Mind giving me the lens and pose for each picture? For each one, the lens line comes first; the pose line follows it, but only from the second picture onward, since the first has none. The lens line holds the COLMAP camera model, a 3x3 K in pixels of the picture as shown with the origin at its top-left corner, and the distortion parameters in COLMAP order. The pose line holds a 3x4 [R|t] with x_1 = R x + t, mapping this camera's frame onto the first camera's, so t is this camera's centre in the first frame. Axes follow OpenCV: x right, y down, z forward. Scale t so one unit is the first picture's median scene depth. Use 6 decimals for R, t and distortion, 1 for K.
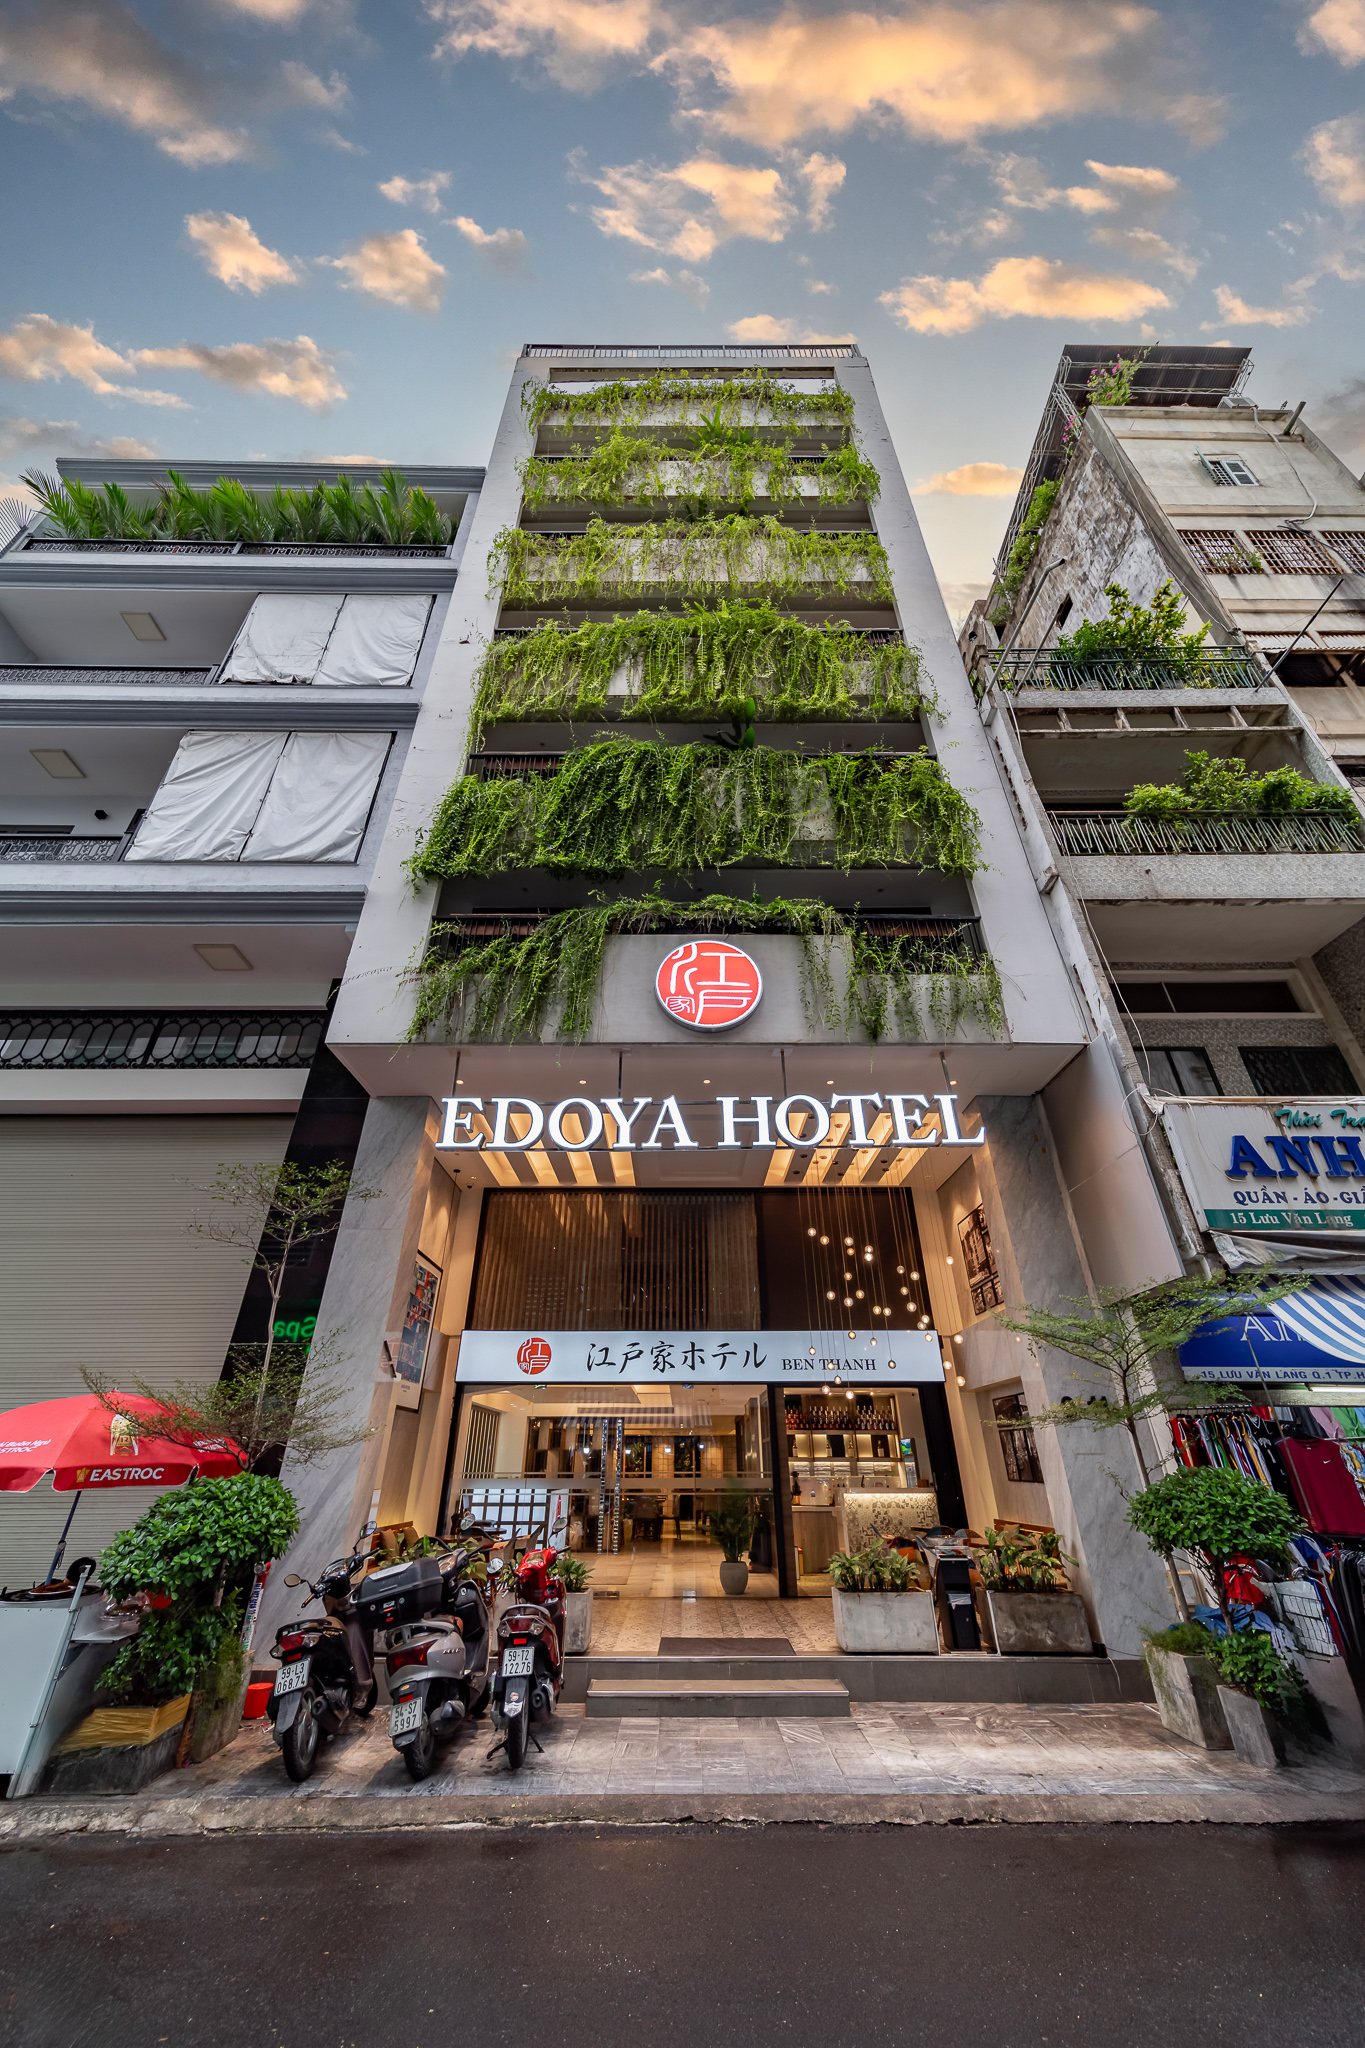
lens RADIAL K [[731.4, 0, 677.2], [0, 731.4, 1034.8], [0, 0, 1]] dist [0.001544, 0.000337]
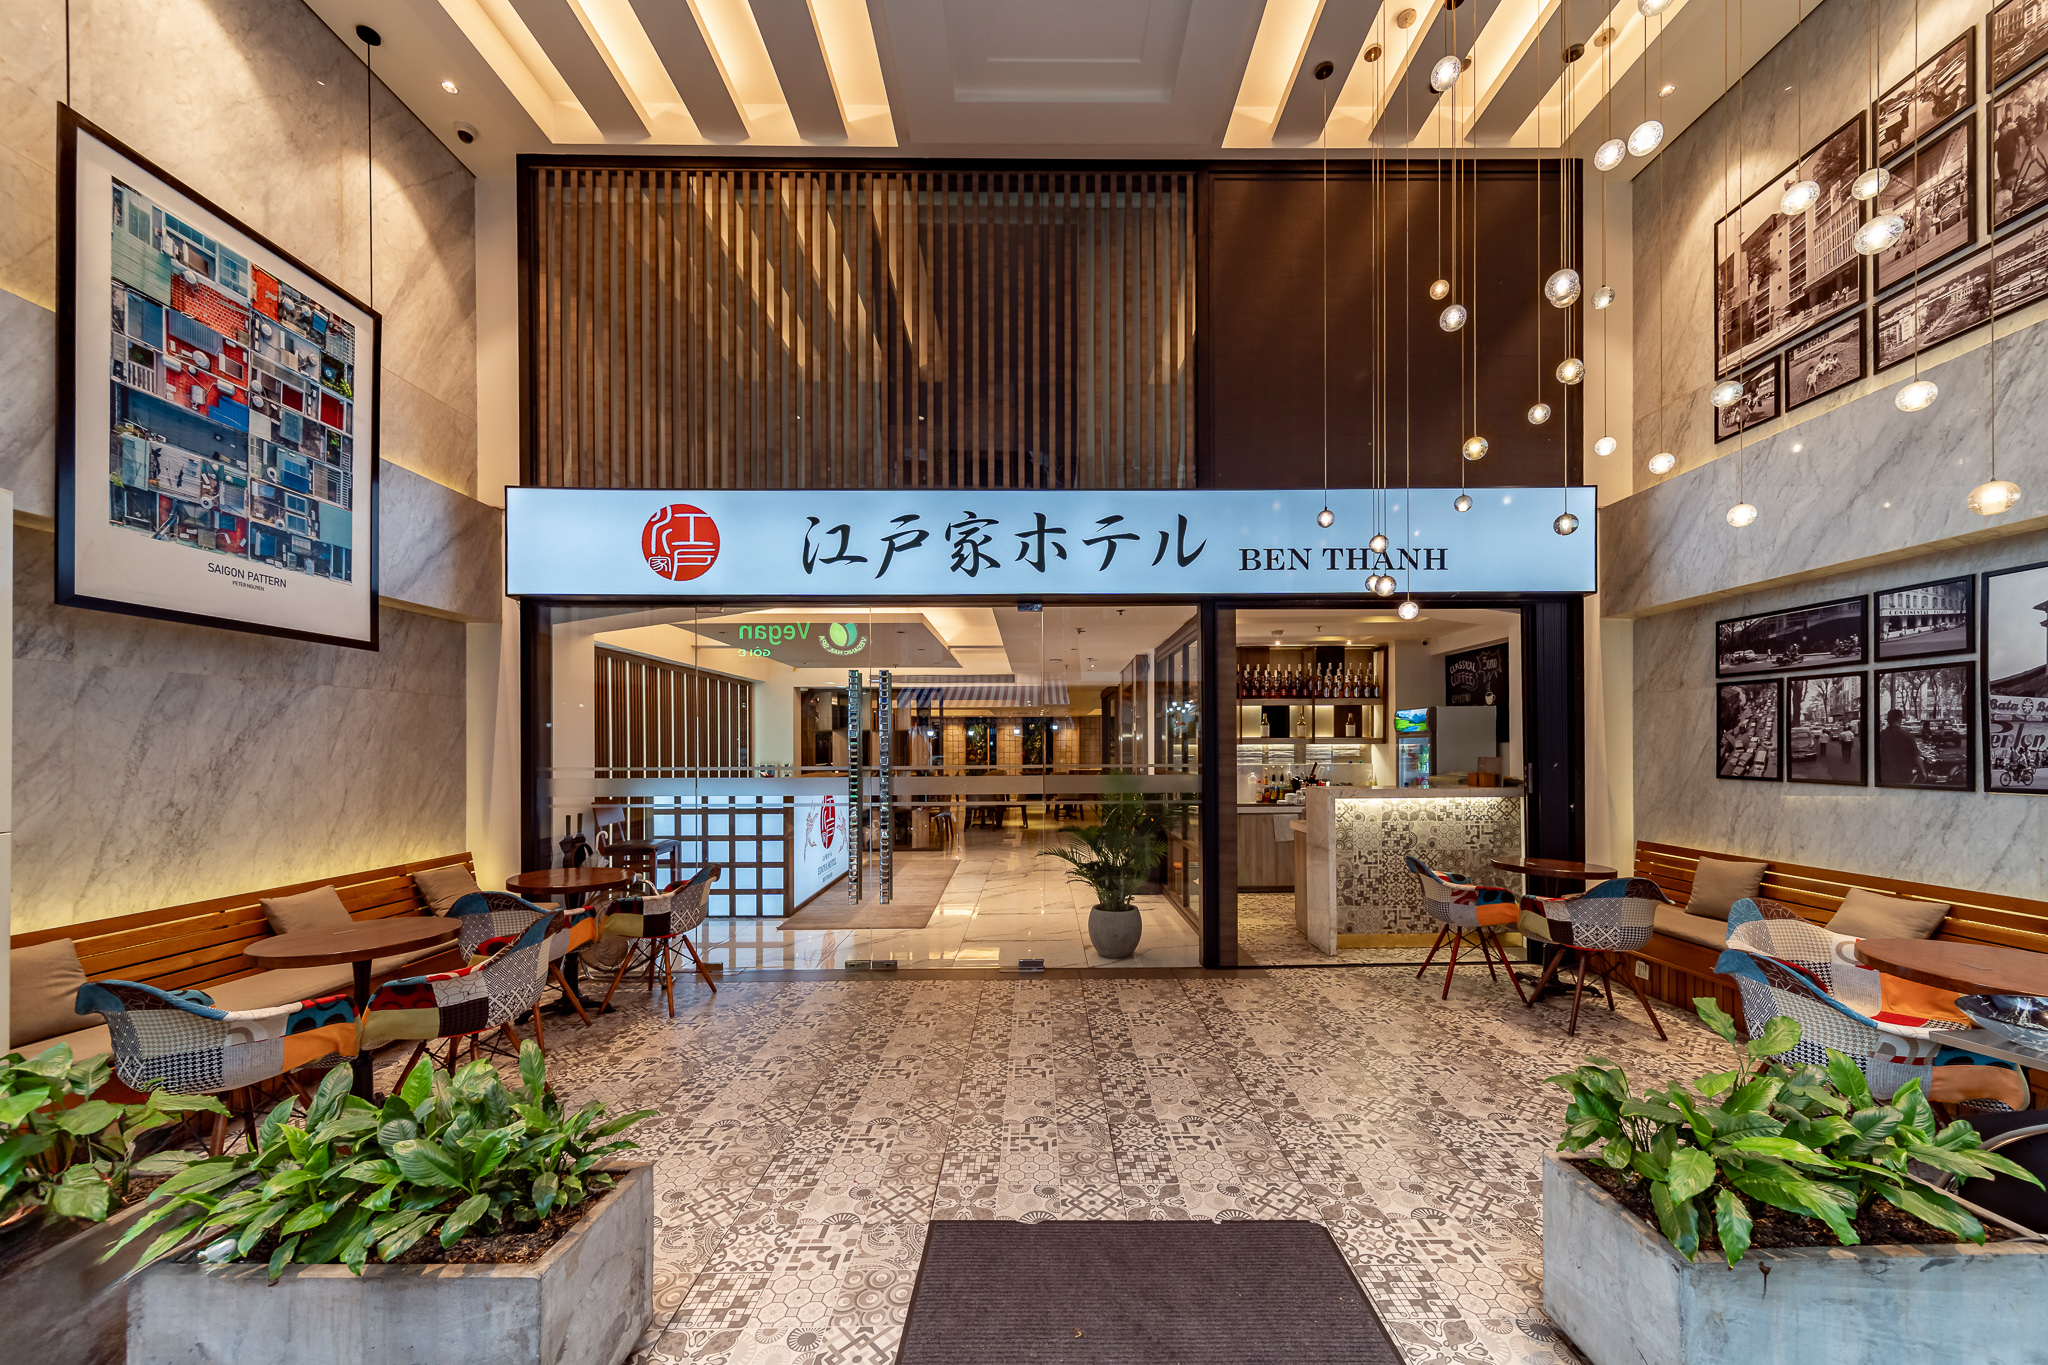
lens RADIAL K [[731.4, 0, 1037.0], [0, 731.4, 743.4], [0, 0, 1]] dist [0.001544, 0.000337]
pose [[0.999962, -0.005474, 0.006725, 0.014112], [0.001331, 0.863227, 0.504814, 0.289915], [-0.008569, -0.504786, 0.863202, 0.501984]]
